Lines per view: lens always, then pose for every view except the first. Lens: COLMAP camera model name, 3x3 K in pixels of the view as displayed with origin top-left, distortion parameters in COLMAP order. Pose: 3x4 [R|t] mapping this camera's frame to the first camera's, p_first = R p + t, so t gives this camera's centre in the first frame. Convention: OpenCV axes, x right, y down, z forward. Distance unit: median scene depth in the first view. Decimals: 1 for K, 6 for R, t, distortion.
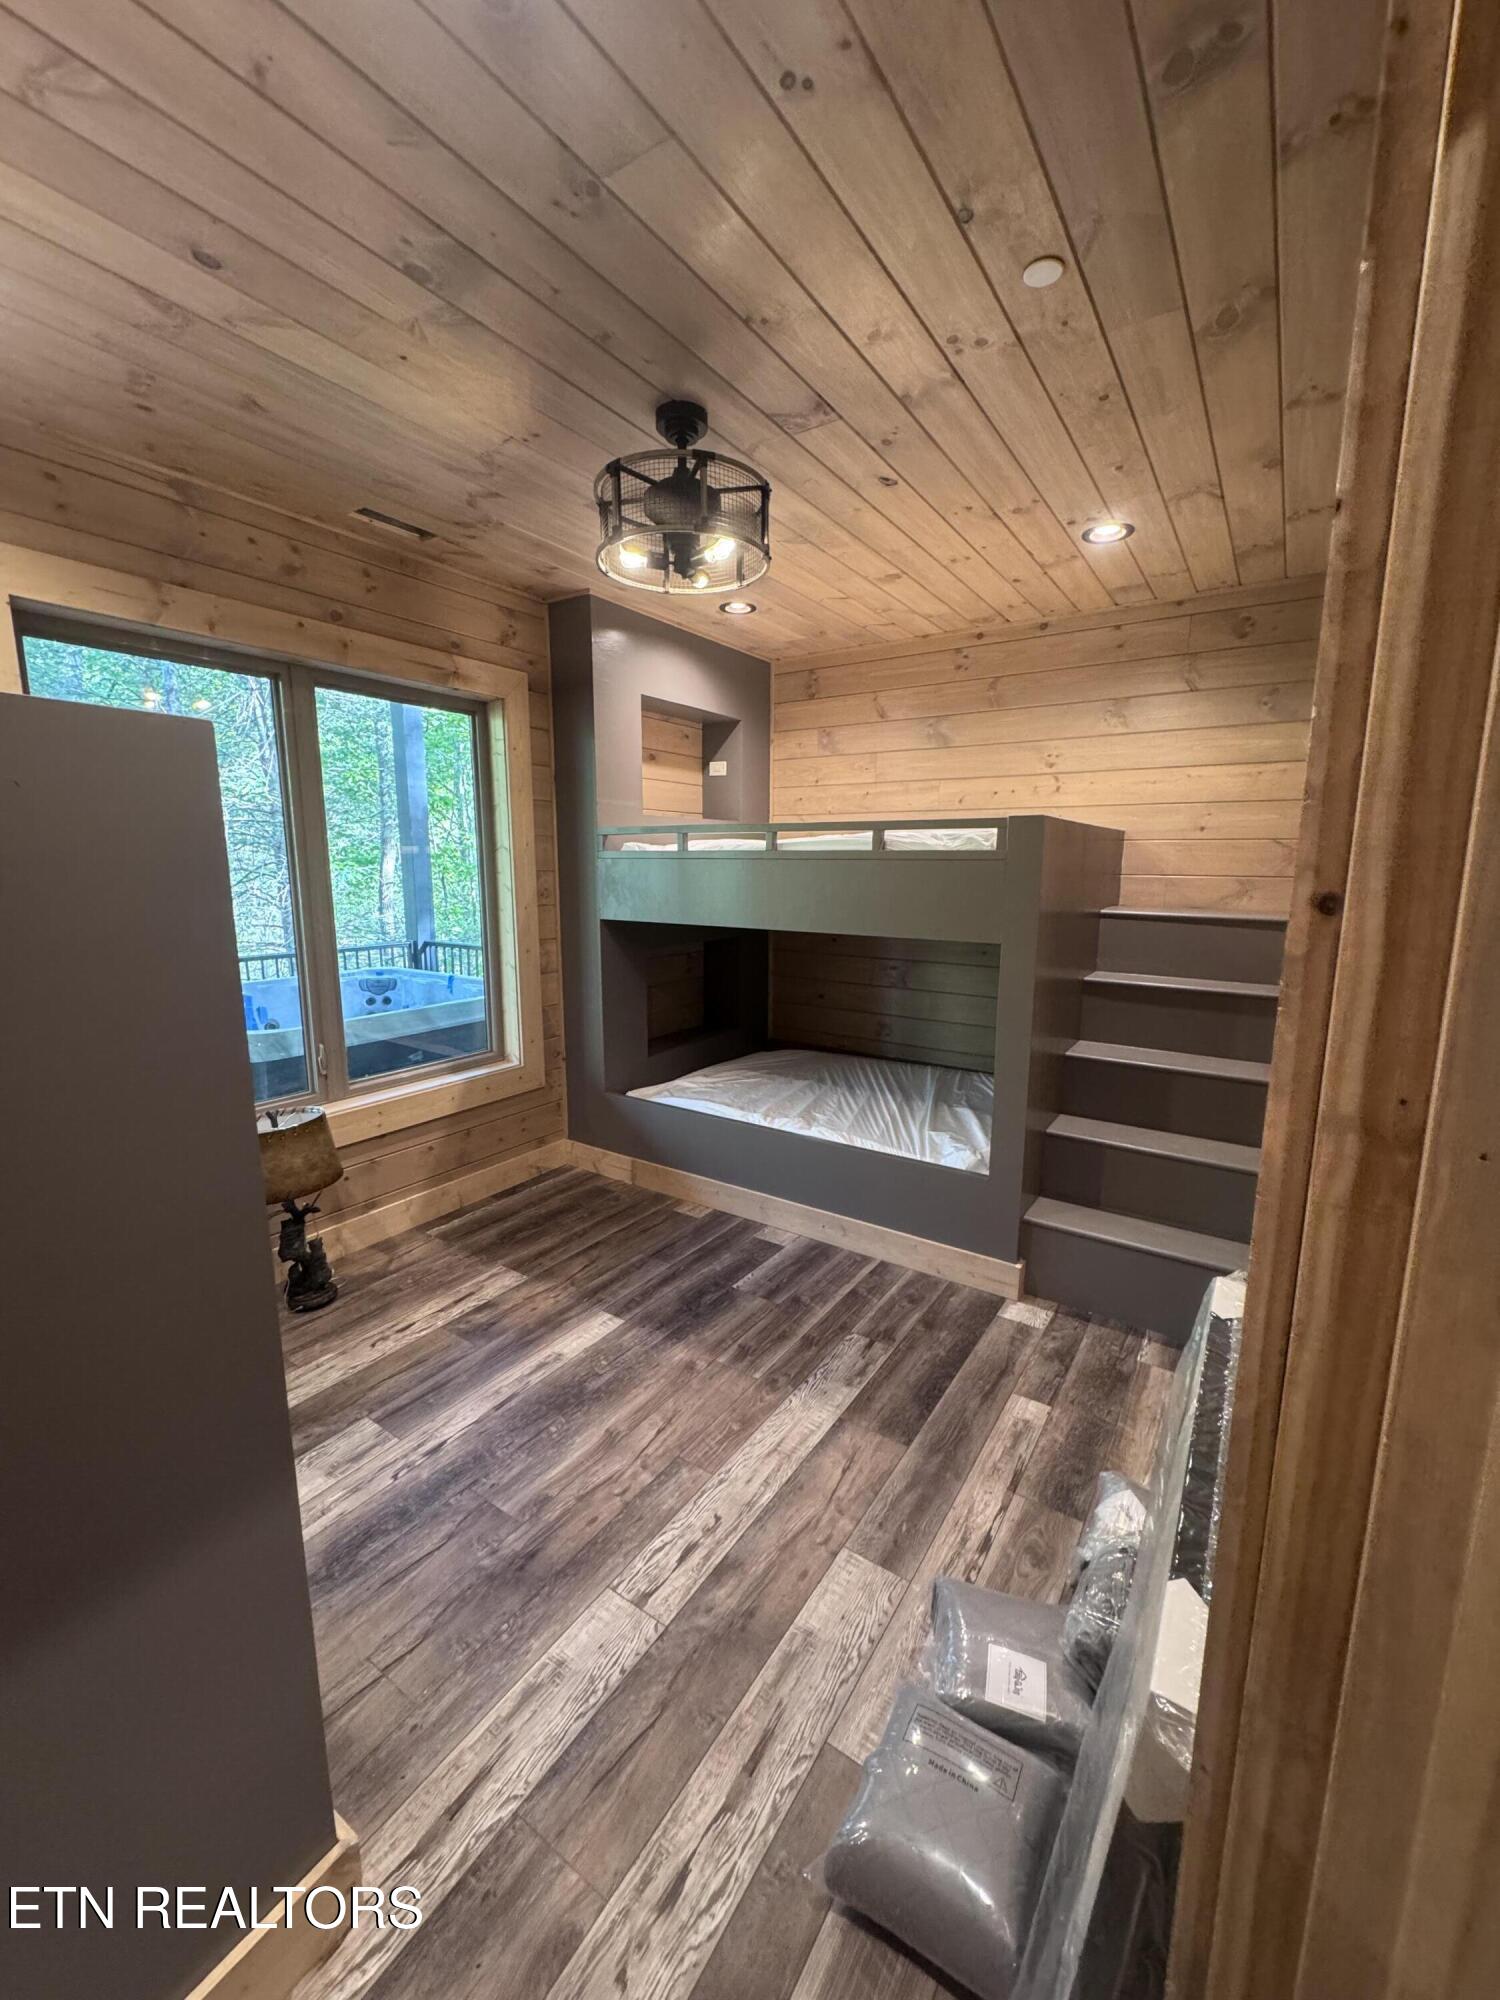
lens RADIAL K [[800.8, 0, 754.5], [0, 800.8, 998.5], [0, 0, 1]] dist [-0.000773, -0.000210]
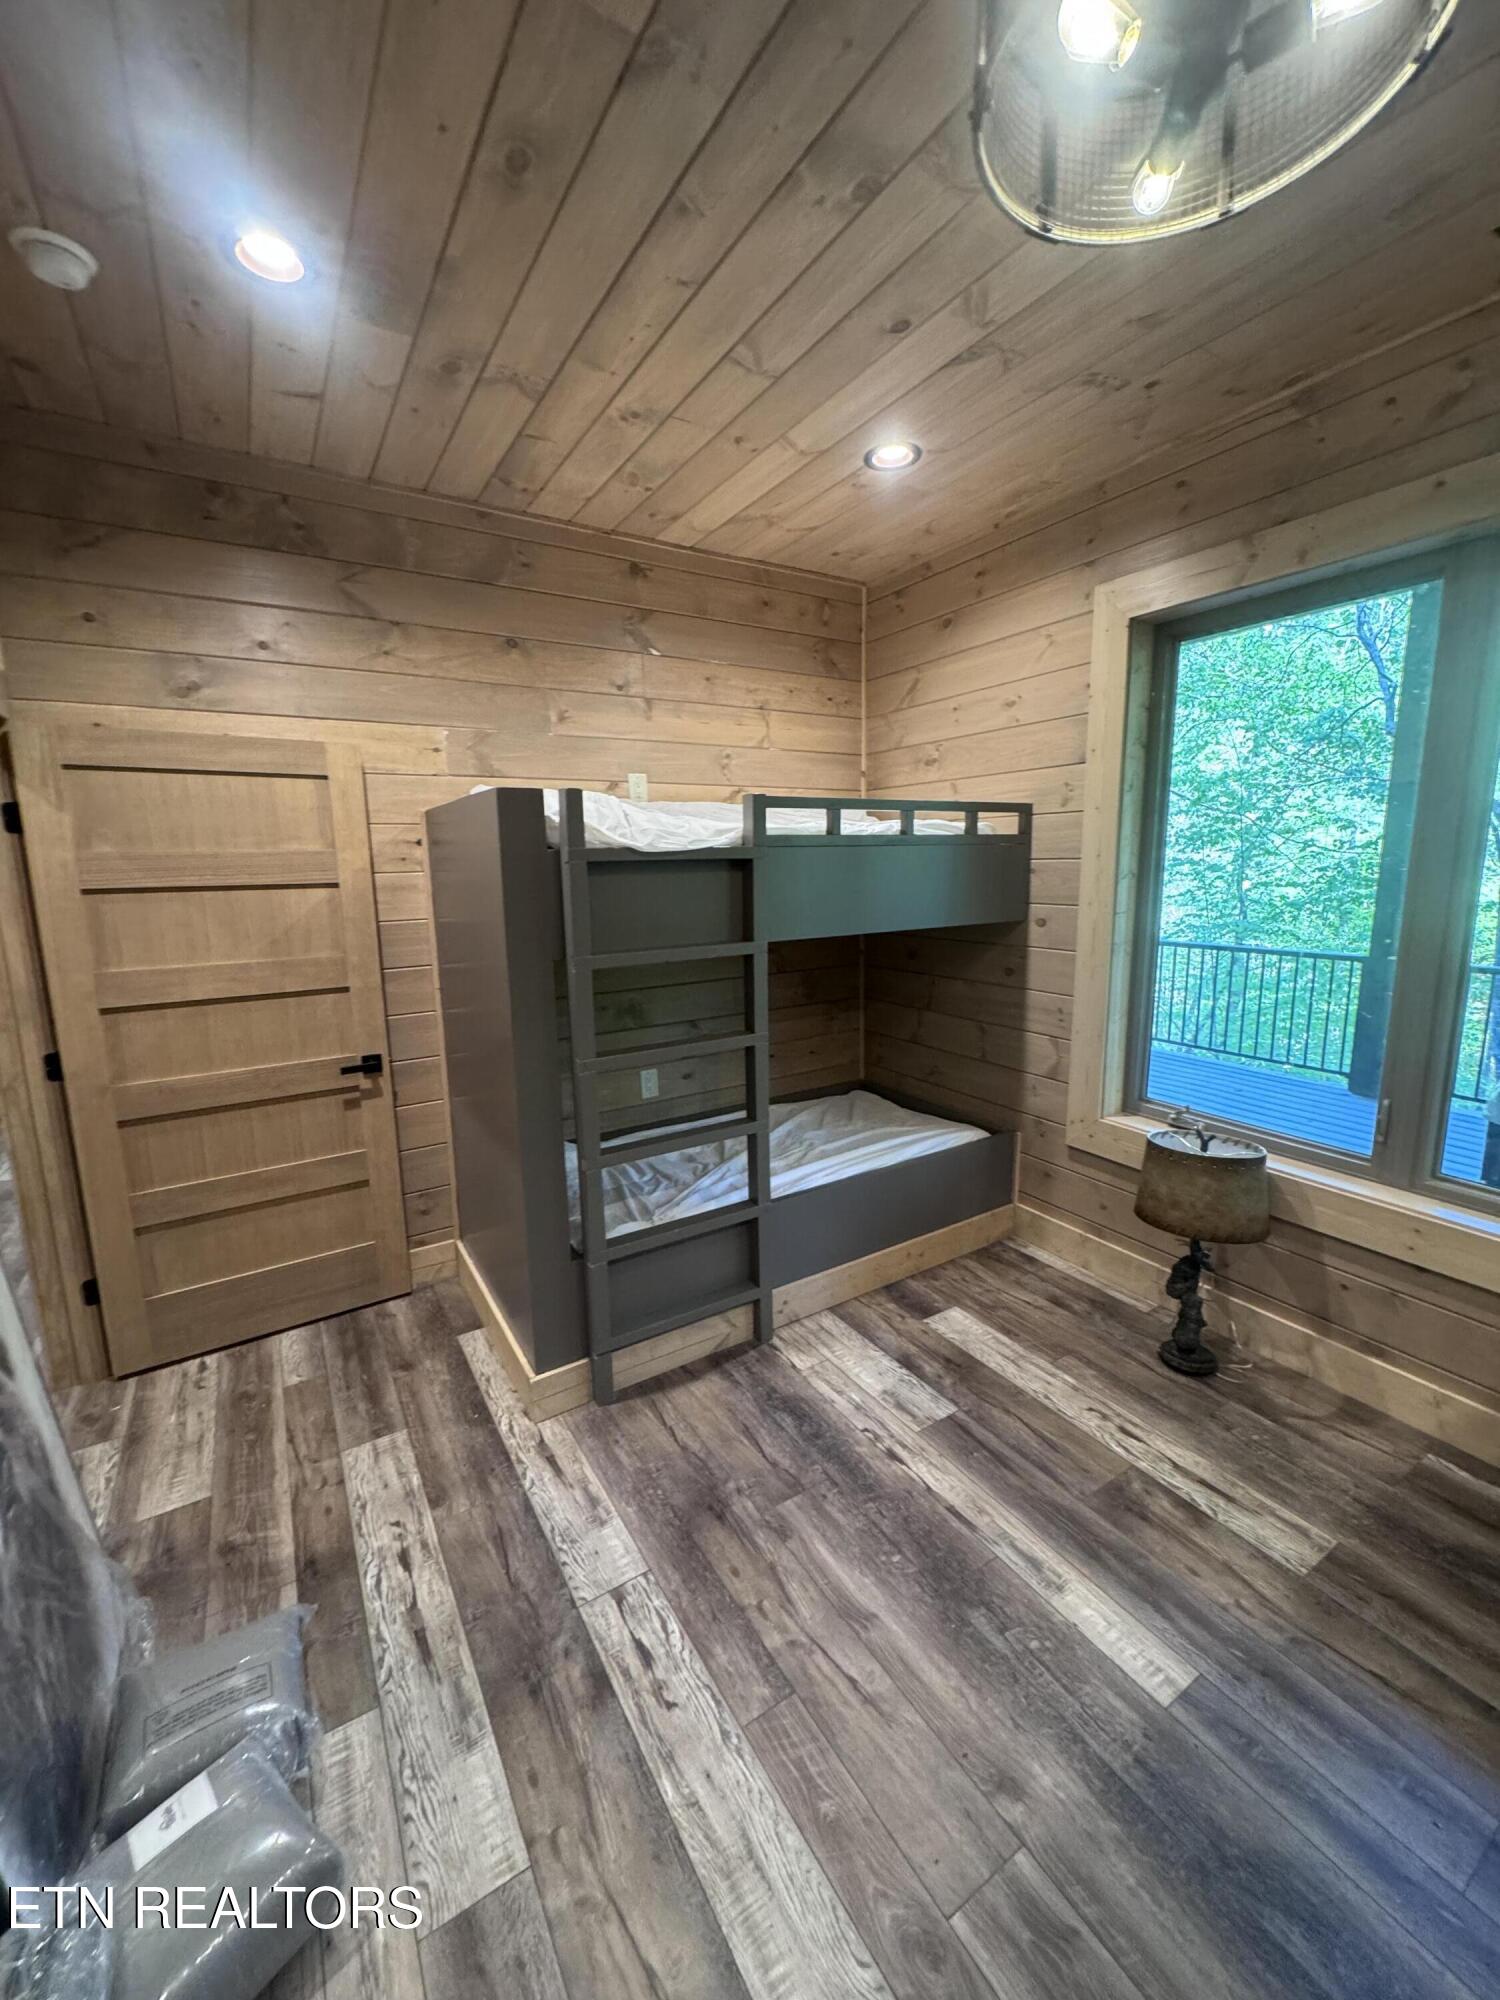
lens RADIAL K [[800.8, 0, 754.5], [0, 800.8, 998.5], [0, 0, 1]] dist [-0.000773, -0.000210]
pose [[-0.413033, 0.162784, -0.896050, 0.496781], [-0.137140, 0.961559, 0.237900, -0.194893], [0.900331, 0.221145, -0.374832, 1.210302]]
